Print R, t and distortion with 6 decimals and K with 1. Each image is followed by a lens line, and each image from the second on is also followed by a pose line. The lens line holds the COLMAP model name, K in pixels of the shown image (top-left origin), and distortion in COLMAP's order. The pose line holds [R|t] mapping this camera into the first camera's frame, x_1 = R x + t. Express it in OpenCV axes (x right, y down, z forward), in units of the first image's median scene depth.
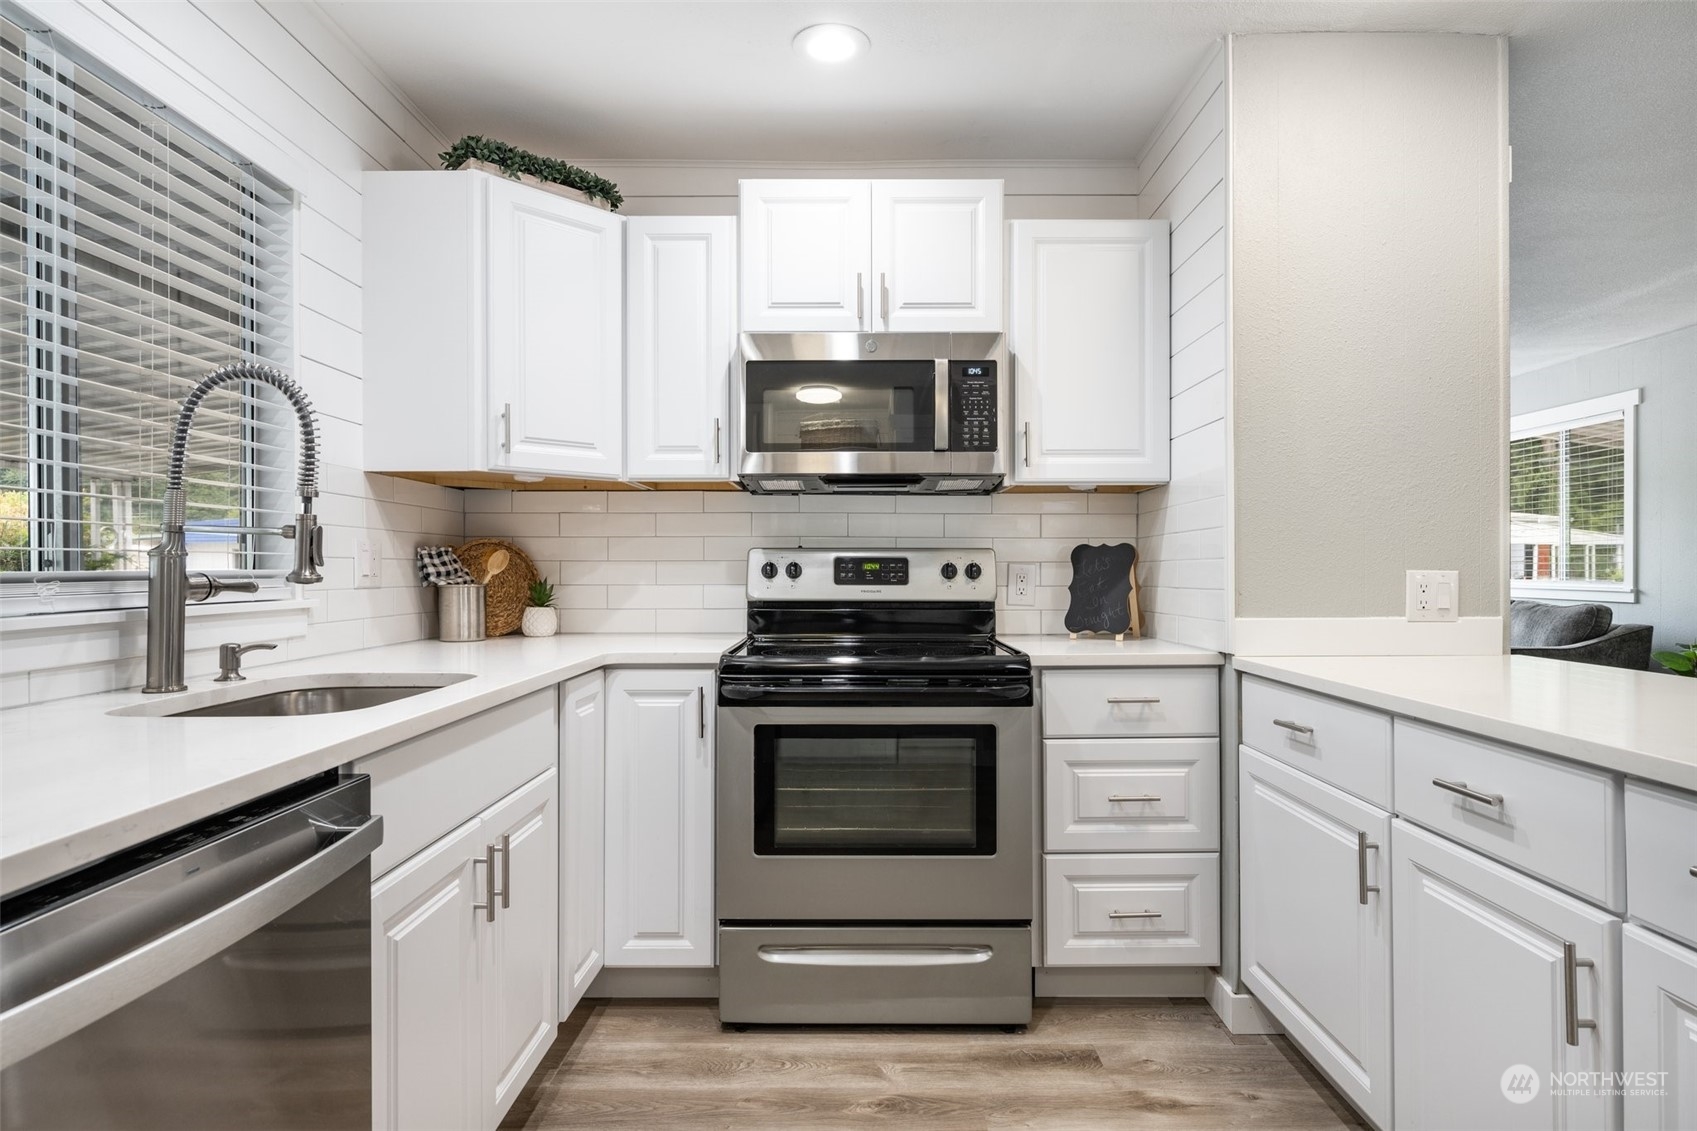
lens RADIAL K [[892.6, 0, 852.7], [0, 892.6, 567.4], [0, 0, 1]] dist [-0.002134, 0.000063]
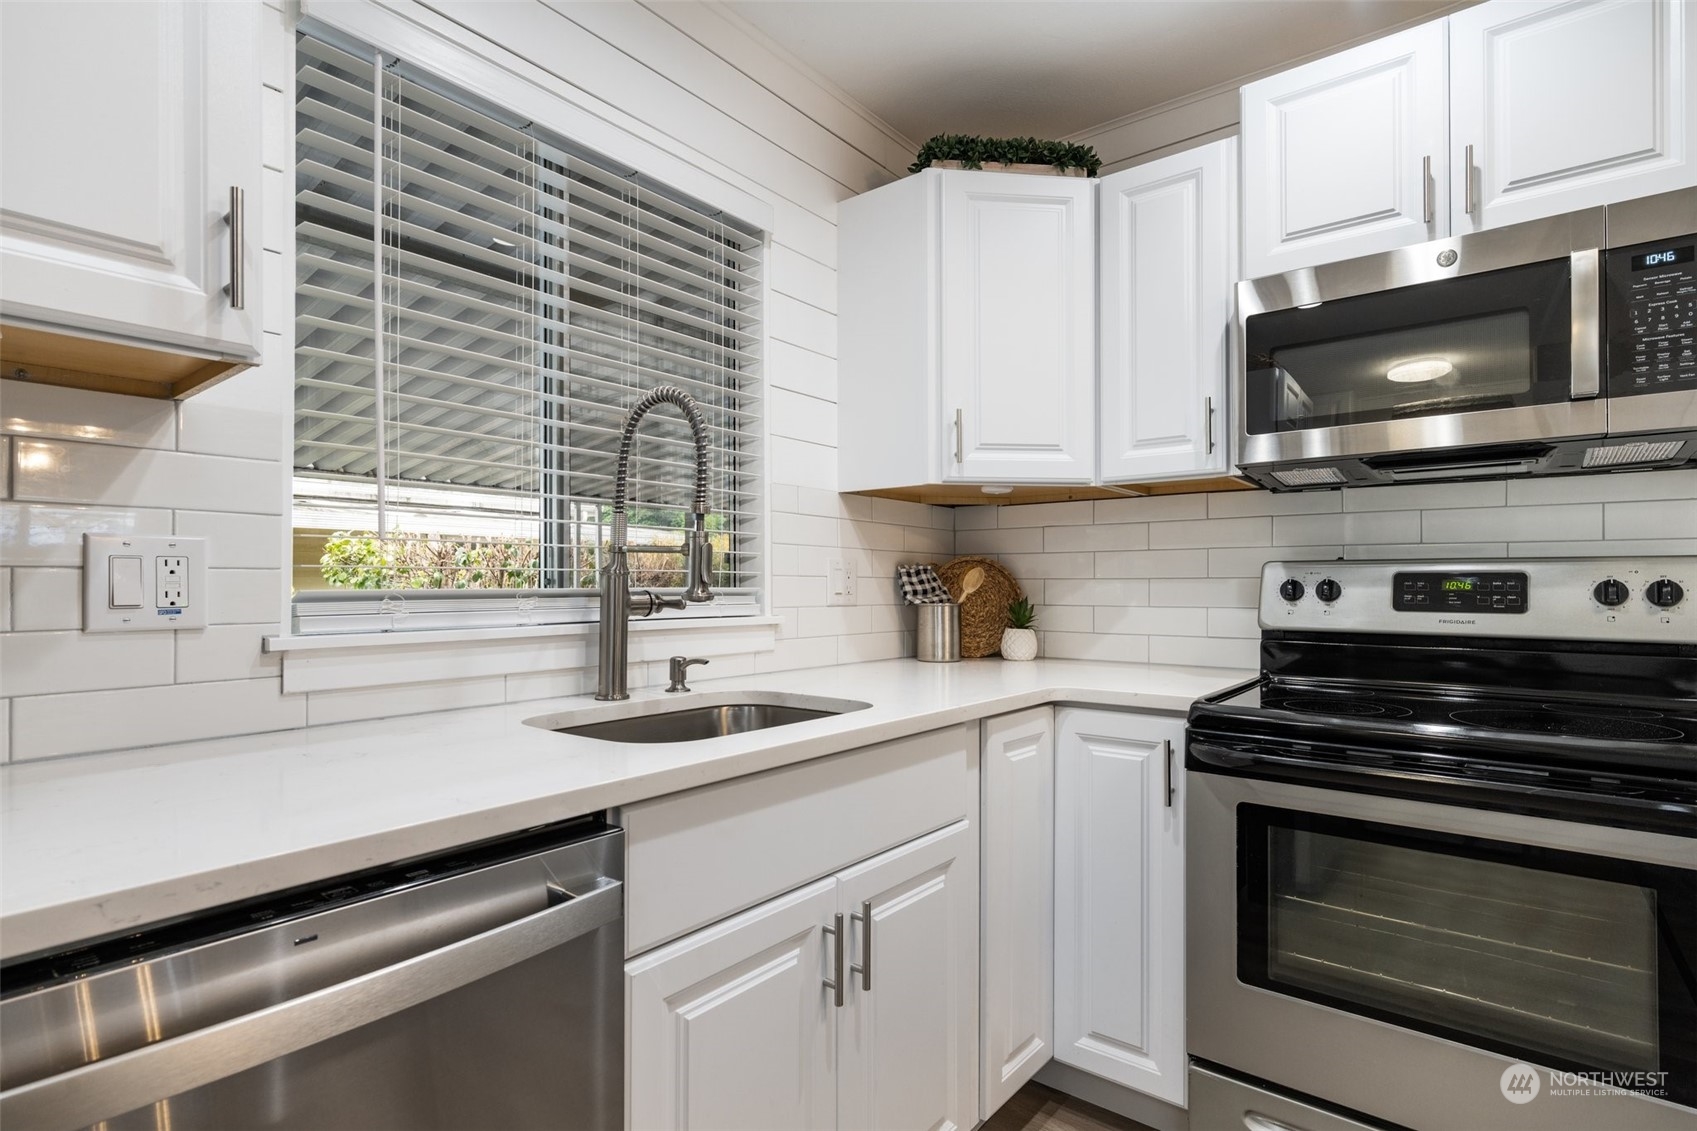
lens RADIAL K [[836.6, 0, 855.5], [0, 836.6, 577.5], [0, 0, 1]] dist [0.005571, -0.001033]
pose [[0.788876, -0.004830, -0.614533, 0.061562], [-0.001575, 0.999950, -0.009881, 0.000076], [0.614550, 0.008763, 0.788829, 0.248322]]
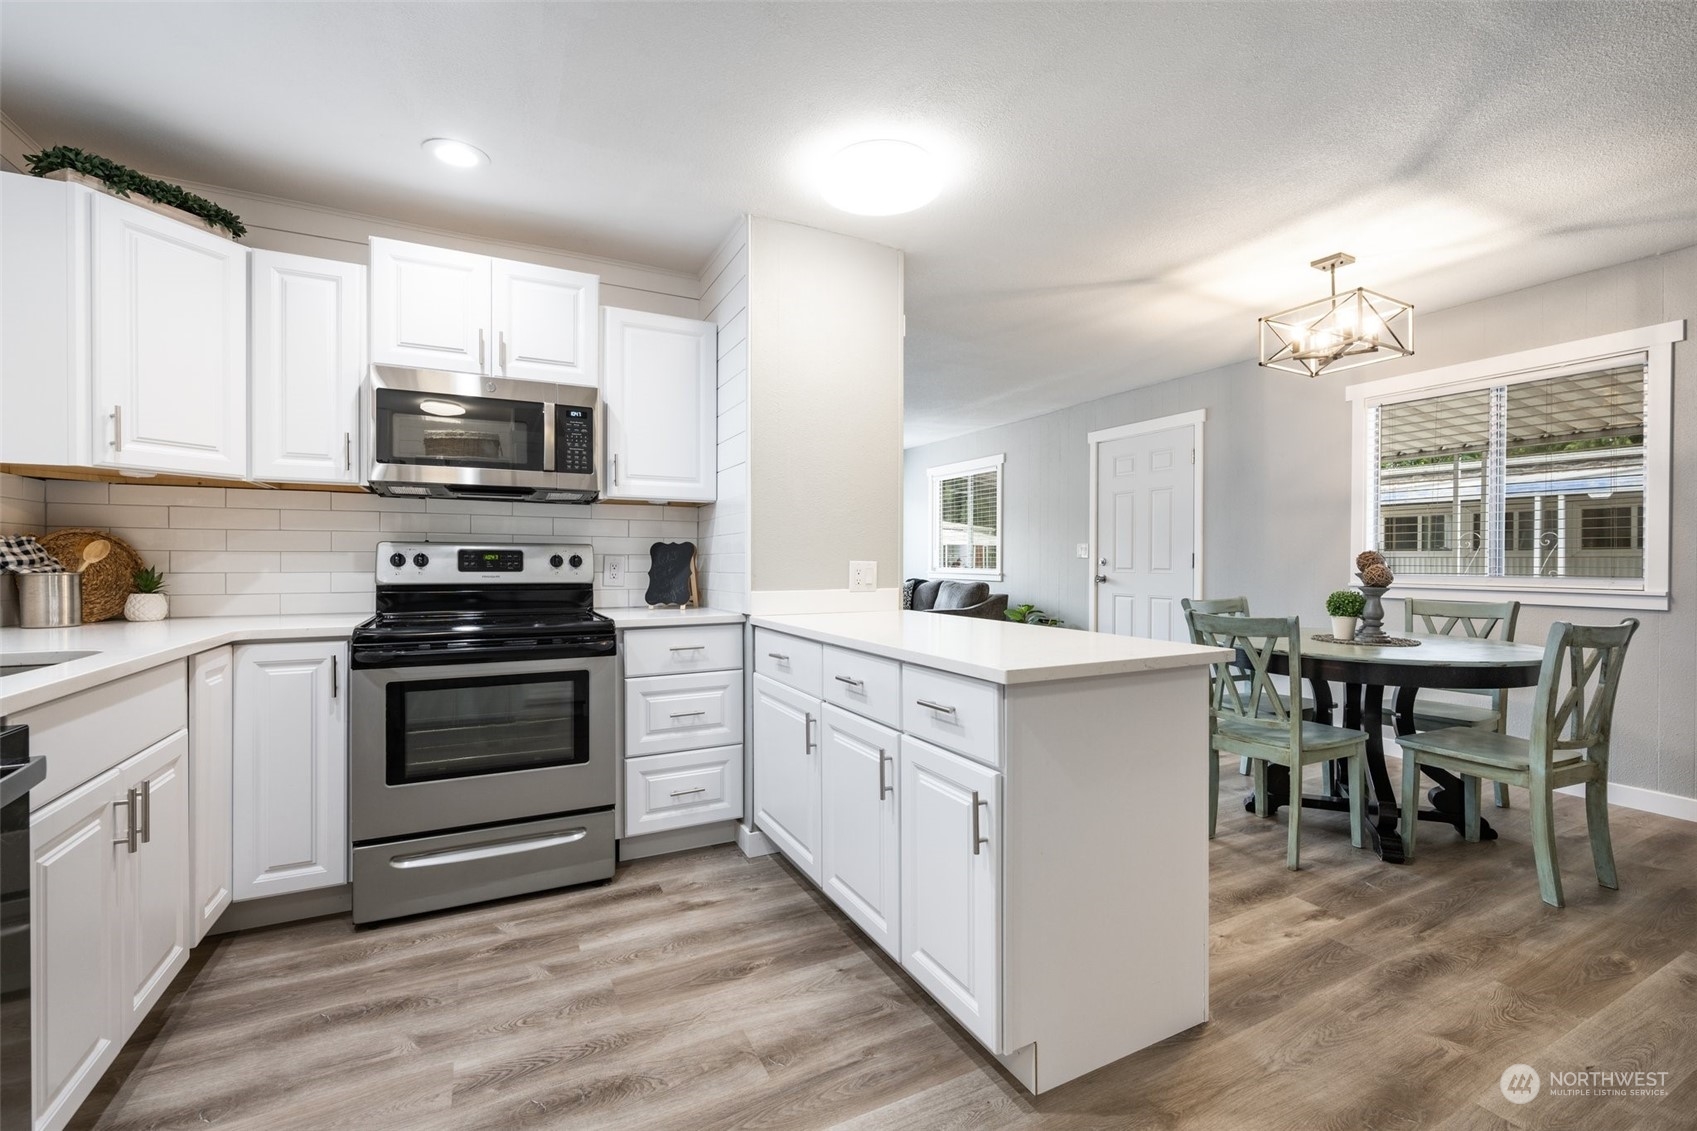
lens RADIAL K [[728.3, 0, 856.3], [0, 728.3, 563.3], [0, 0, 1]] dist [-0.005446, 0.000290]
pose [[0.886754, 0.000858, 0.462241, 0.003649], [-0.003604, 0.999981, 0.005059, 0.000606], [-0.462227, -0.006152, 0.886740, -0.198980]]
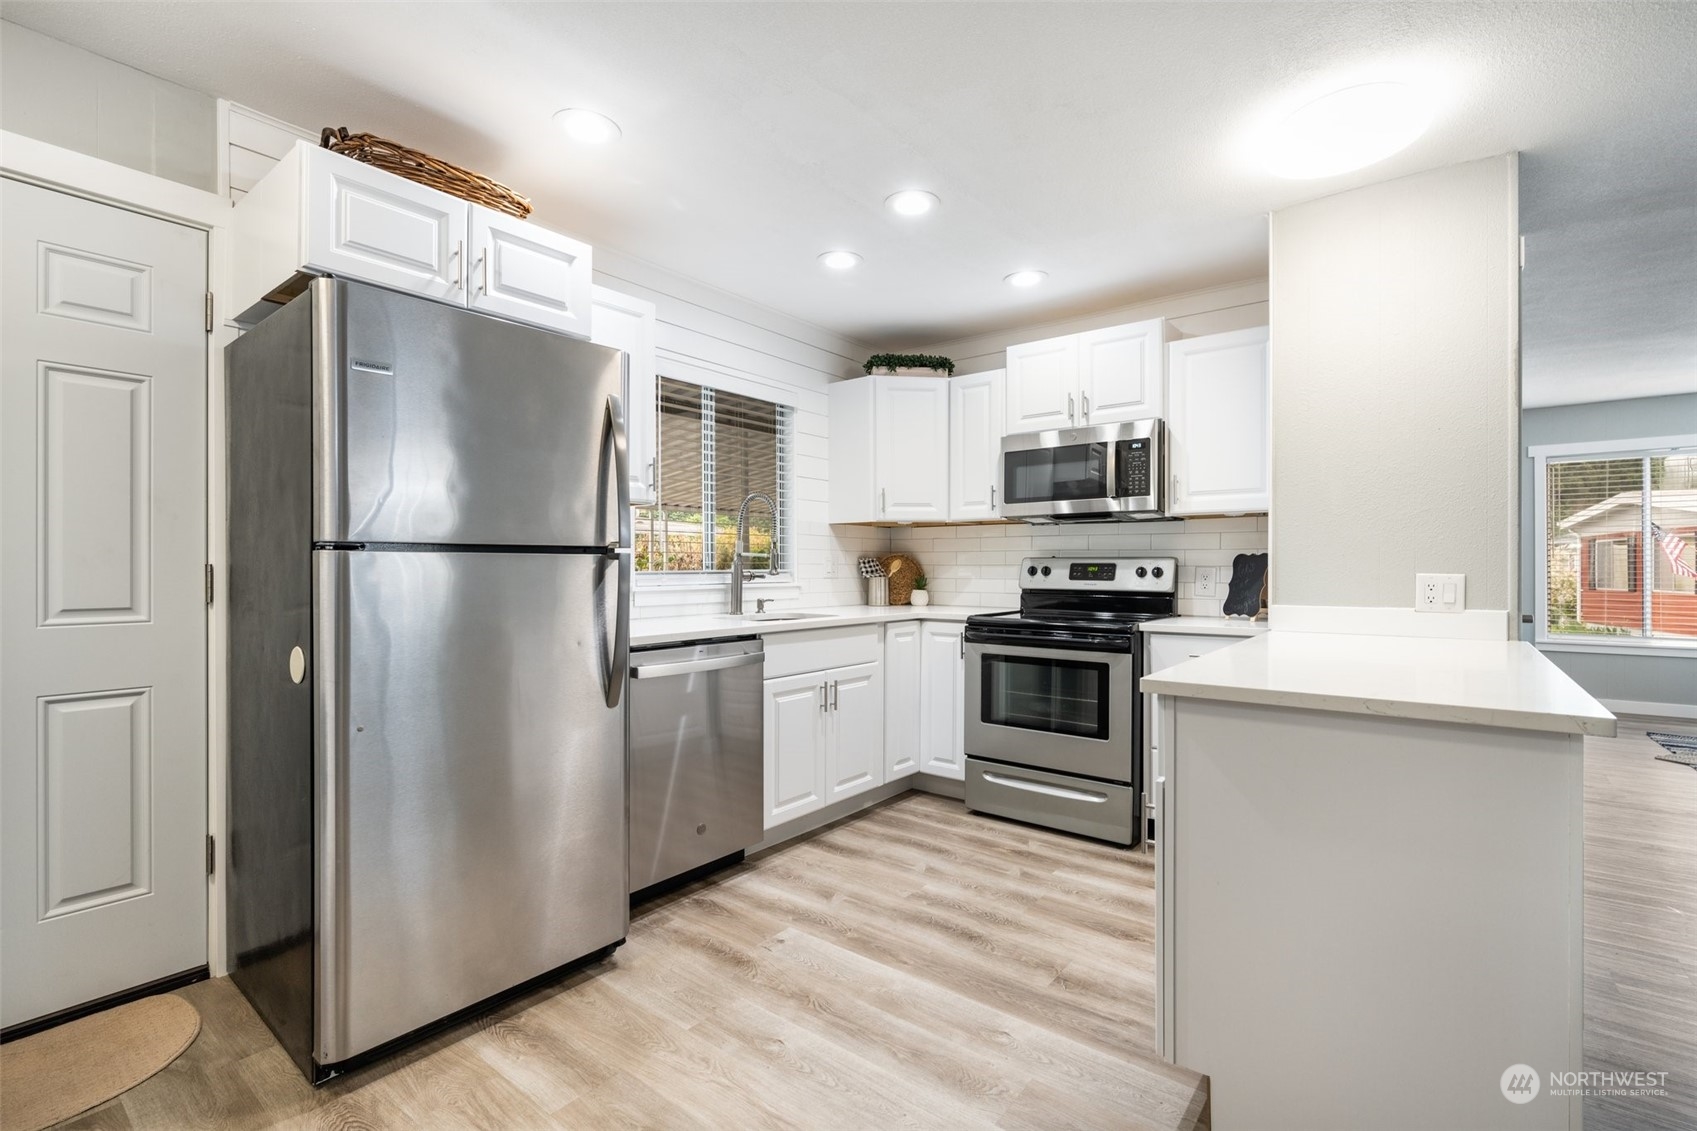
lens RADIAL K [[763.4, 0, 850.2], [0, 763.4, 566.7], [0, 0, 1]] dist [-0.001393, -0.000234]
pose [[0.786167, 0.002031, -0.618010, 0.624359], [-0.002019, 0.999998, 0.000718, -0.005982], [0.618010, 0.000684, 0.786170, -0.409521]]
